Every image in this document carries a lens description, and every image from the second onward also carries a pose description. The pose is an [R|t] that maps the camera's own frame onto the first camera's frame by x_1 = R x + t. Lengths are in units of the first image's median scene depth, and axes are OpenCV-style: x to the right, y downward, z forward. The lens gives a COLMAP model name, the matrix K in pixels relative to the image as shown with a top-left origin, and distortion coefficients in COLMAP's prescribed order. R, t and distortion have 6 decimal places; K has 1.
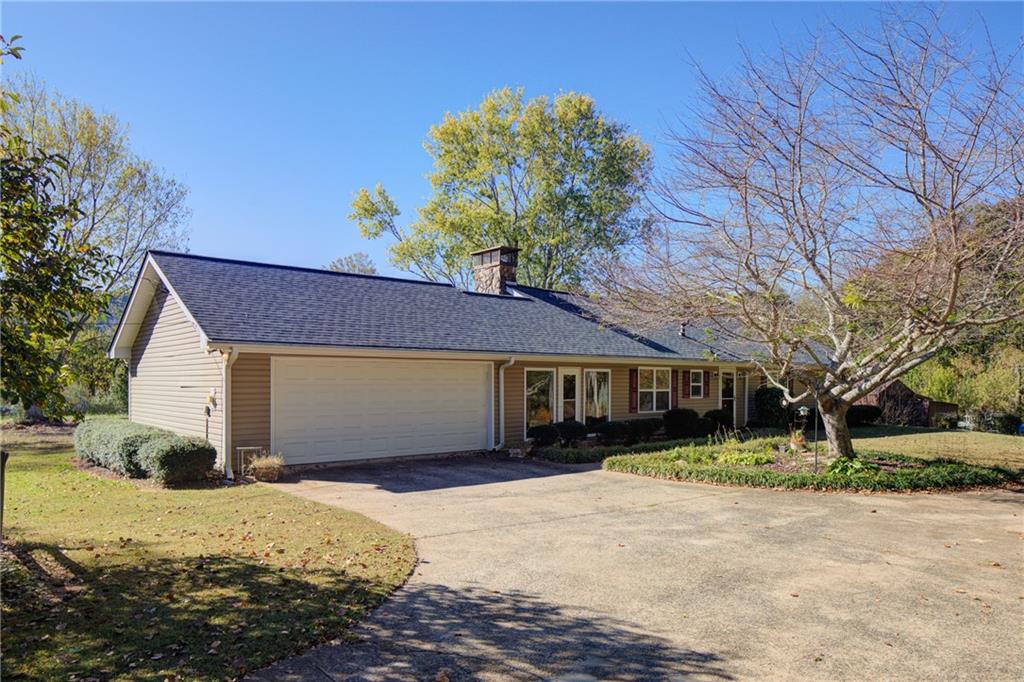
lens RADIAL K [[695.4, 0, 499.6], [0, 695.4, 387.2], [0, 0, 1]] dist [-0.023882, 0.007320]
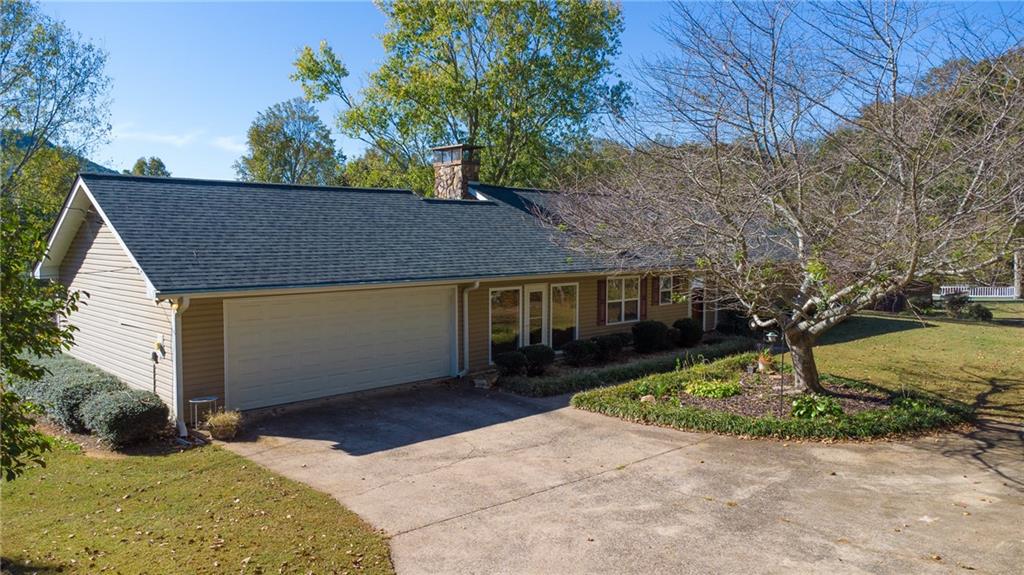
lens RADIAL K [[751.3, 0, 513.5], [0, 751.3, 286.5], [0, 0, 1]] dist [0.005745, -0.013049]
pose [[0.997175, -0.004511, 0.074982, -0.010874], [0.000480, 0.998558, 0.053684, -0.105072], [-0.075116, -0.053497, 0.995739, -0.043303]]
